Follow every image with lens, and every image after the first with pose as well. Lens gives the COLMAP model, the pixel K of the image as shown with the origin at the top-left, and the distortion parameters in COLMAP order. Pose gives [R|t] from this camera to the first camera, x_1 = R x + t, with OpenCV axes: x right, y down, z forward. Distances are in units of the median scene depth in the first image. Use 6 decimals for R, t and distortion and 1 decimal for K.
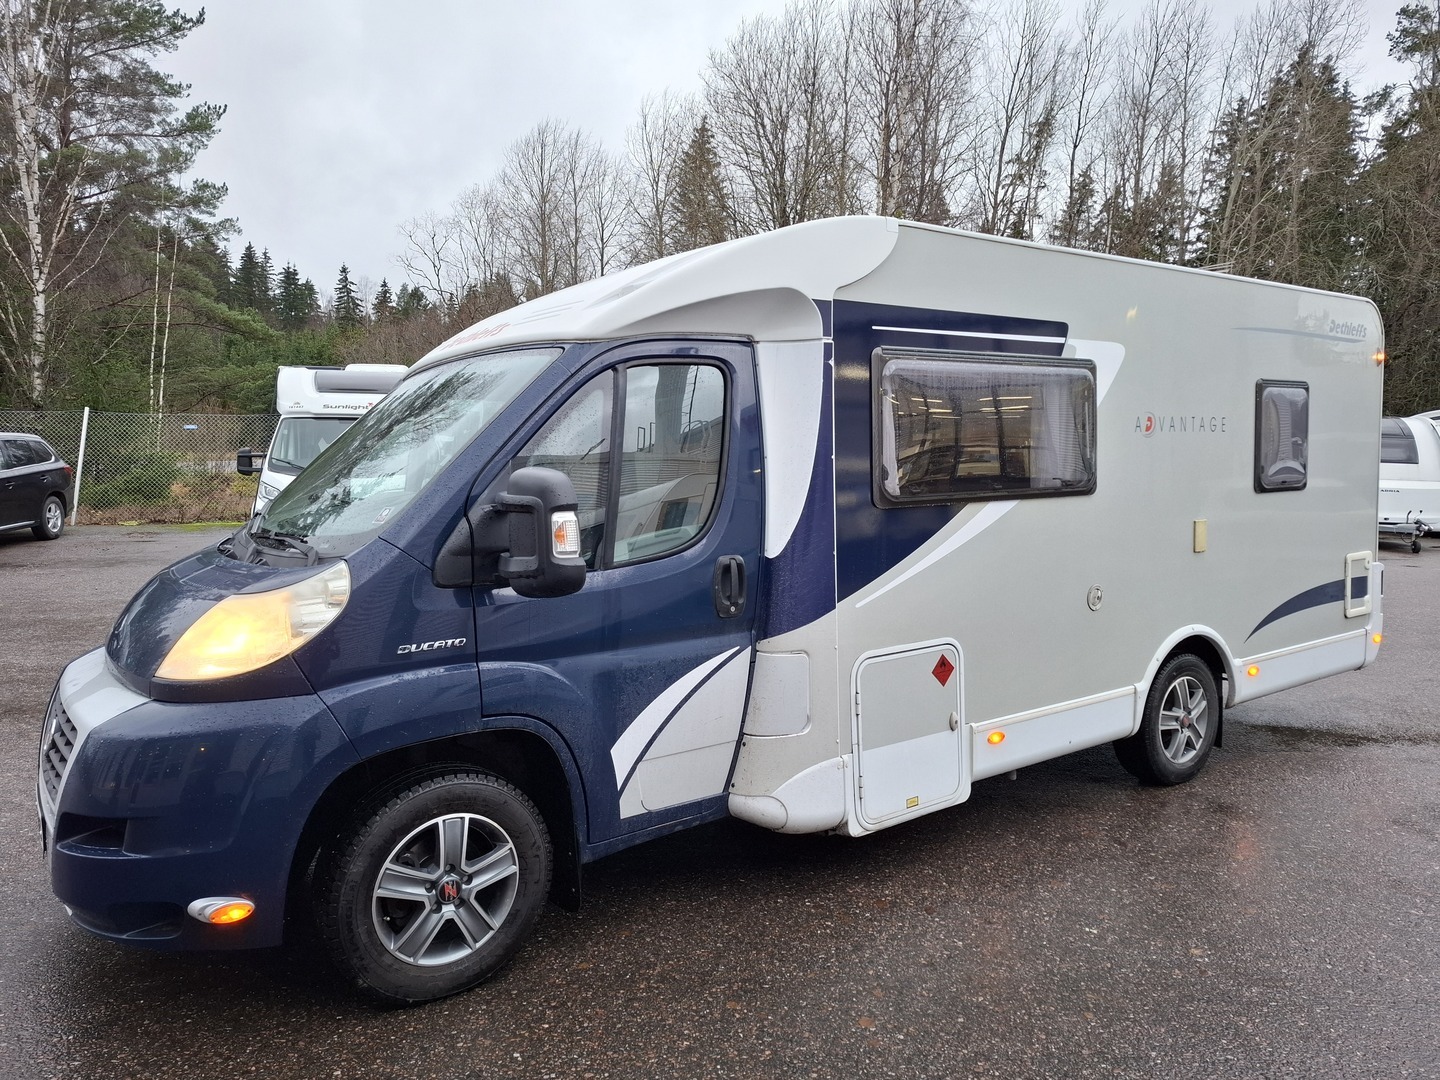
lens RADIAL K [[988.8, 0, 720.0], [0, 988.8, 540.0], [0, 0, 1]] dist [0.033183, -0.002058]
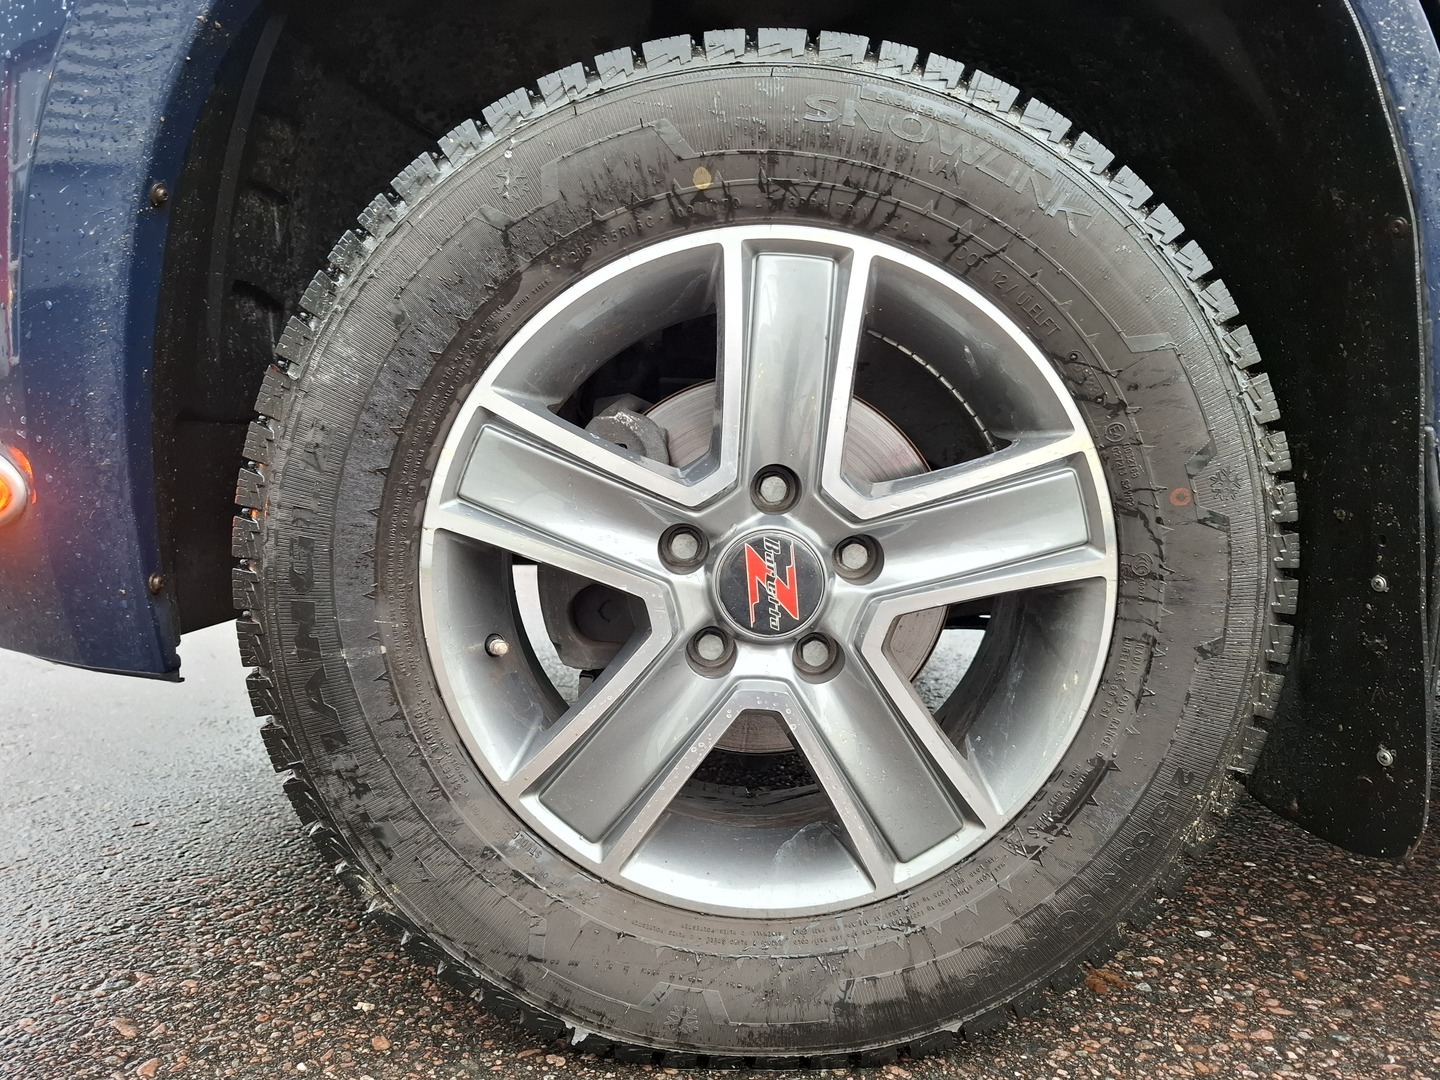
lens RADIAL K [[988.8, 0, 720.0], [0, 988.8, 540.0], [0, 0, 1]] dist [0.033183, -0.002058]
pose [[0.816703, 0.050808, -0.574817, -0.157141], [-0.033572, 0.998613, 0.040569, 0.331644], [0.576081, -0.013835, 0.817276, 0.813176]]
